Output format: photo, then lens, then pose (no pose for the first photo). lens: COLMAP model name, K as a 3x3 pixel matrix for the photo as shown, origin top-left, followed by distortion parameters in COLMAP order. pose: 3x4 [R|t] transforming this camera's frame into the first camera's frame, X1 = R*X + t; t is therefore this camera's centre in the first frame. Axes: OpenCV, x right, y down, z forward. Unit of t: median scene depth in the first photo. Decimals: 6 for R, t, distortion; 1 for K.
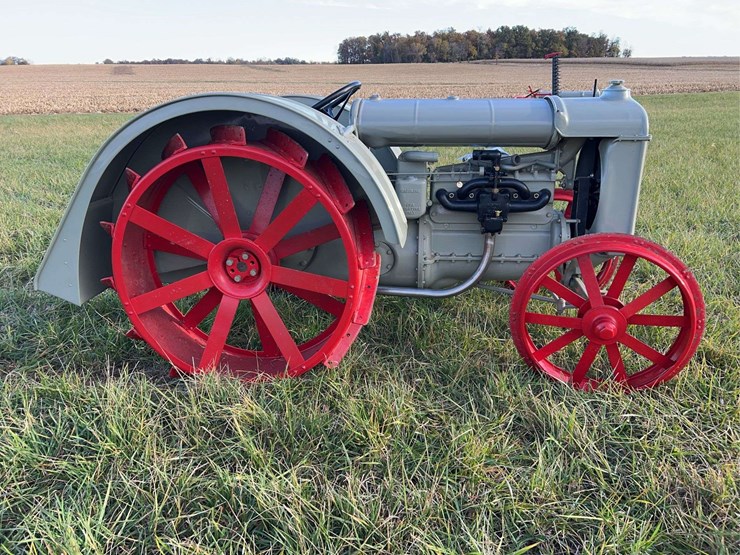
lens RADIAL K [[557.0, 0, 370.6], [0, 557.0, 276.1], [0, 0, 1]] dist [0.055816, -0.059125]
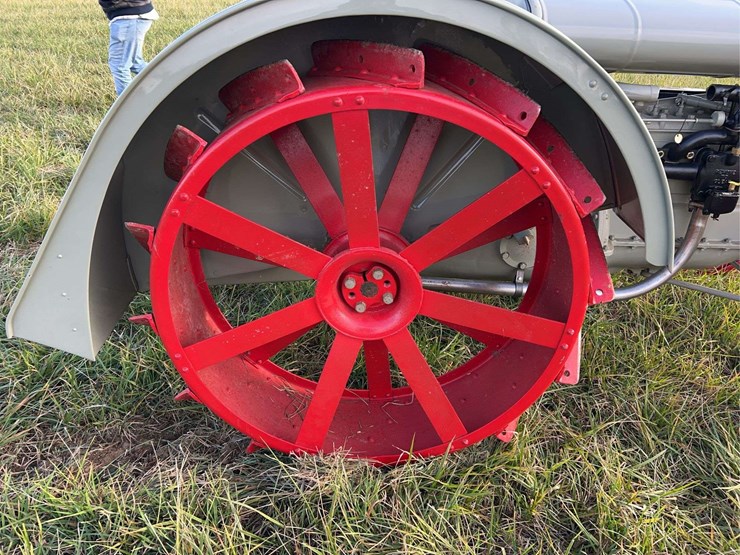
lens RADIAL K [[557.0, 0, 371.4], [0, 557.0, 281.7], [0, 0, 1]] dist [0.055816, -0.059125]
pose [[0.993239, -0.018608, 0.114588, -0.266928], [-0.005197, 0.978953, 0.204020, -0.132373], [-0.115973, -0.203236, 0.972237, 0.375376]]
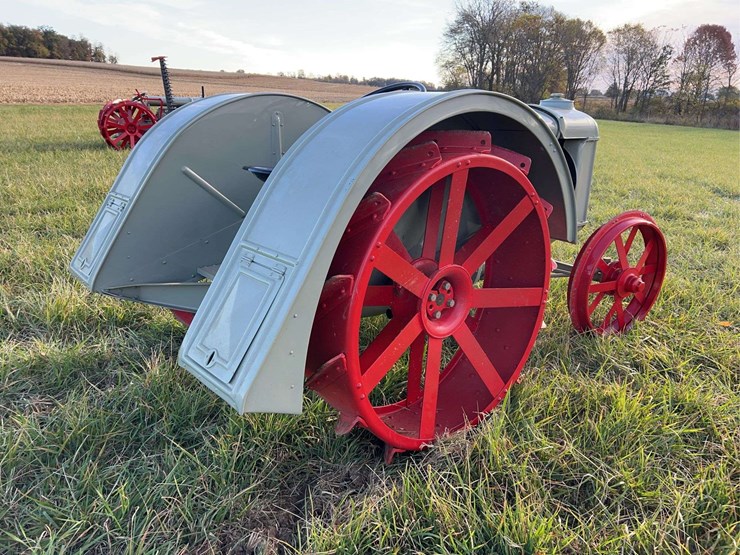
lens RADIAL K [[557.0, 0, 364.7], [0, 557.0, 275.9], [0, 0, 1]] dist [0.055816, -0.059125]
pose [[0.693423, -0.187232, 0.695779, -0.794648], [0.194233, 0.978474, 0.069729, -0.118140], [-0.693857, 0.086792, 0.714863, 0.431690]]
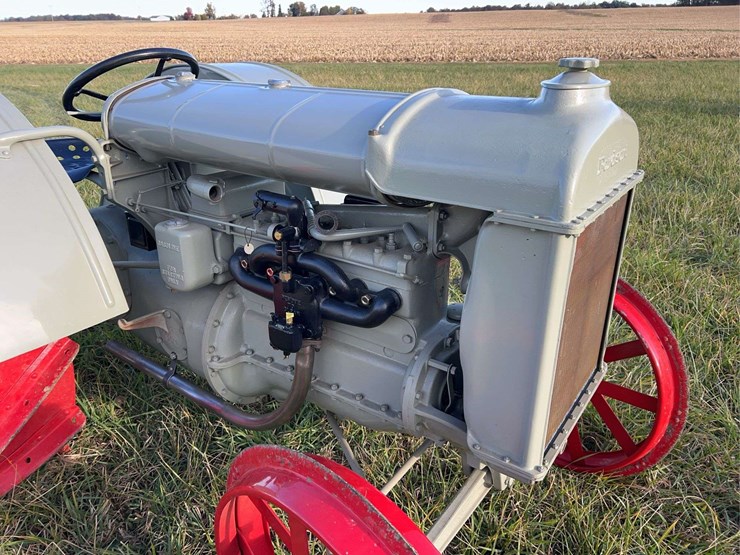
lens RADIAL K [[557.0, 0, 371.1], [0, 557.0, 275.2], [0, 0, 1]] dist [0.055816, -0.059125]
pose [[0.872503, 0.195192, -0.447927, 0.505982], [-0.158844, 0.980256, 0.117758, -0.219310], [0.462069, -0.031594, 0.886281, 0.571485]]
